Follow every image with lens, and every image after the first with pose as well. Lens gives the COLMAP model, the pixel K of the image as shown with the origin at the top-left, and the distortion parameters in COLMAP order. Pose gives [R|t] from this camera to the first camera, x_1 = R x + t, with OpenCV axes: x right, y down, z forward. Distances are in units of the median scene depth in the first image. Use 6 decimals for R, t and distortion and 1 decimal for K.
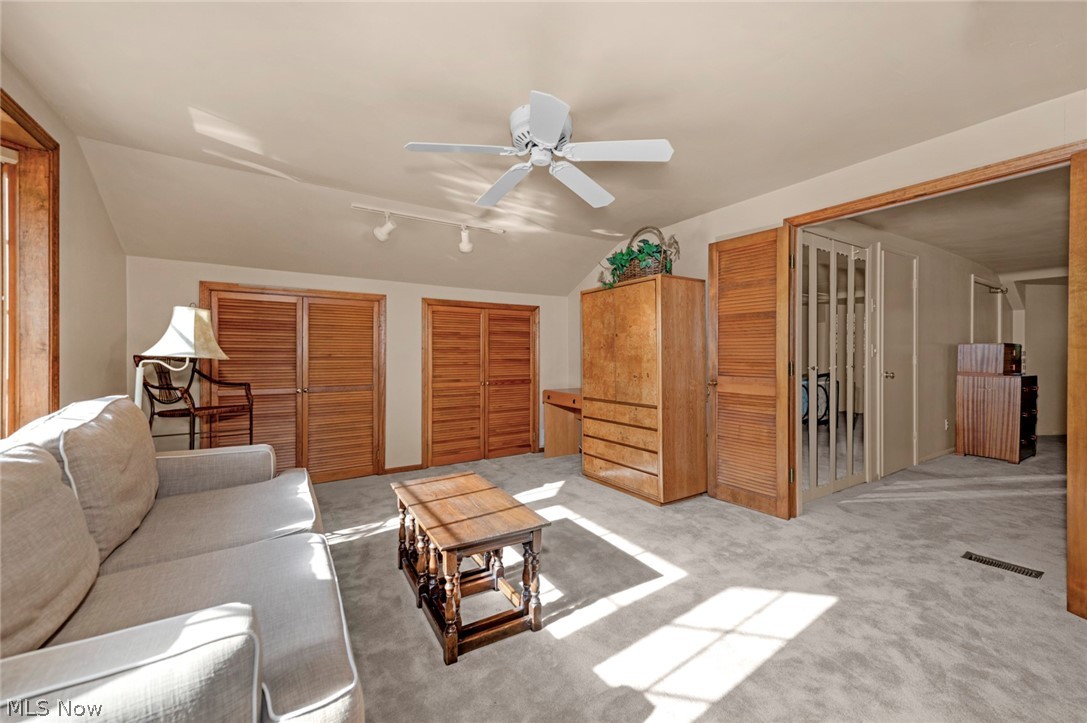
lens RADIAL K [[436.1, 0, 543.0], [0, 436.1, 357.0], [0, 0, 1]] dist [0.015091, -0.003203]
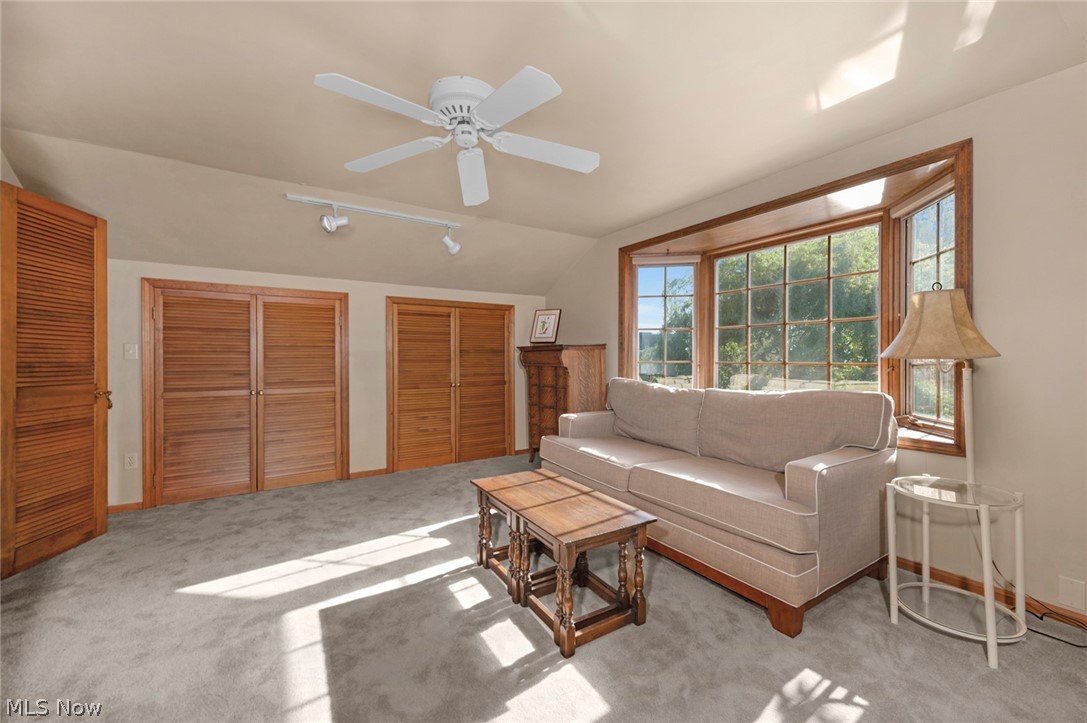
lens RADIAL K [[436.1, 0, 544.8], [0, 436.1, 361.4], [0, 0, 1]] dist [0.015091, -0.003203]
pose [[-0.999783, -0.003274, -0.020570, -0.111189], [-0.003435, 0.999964, 0.007819, 0.005922], [0.020543, 0.007888, -0.999758, 1.453042]]
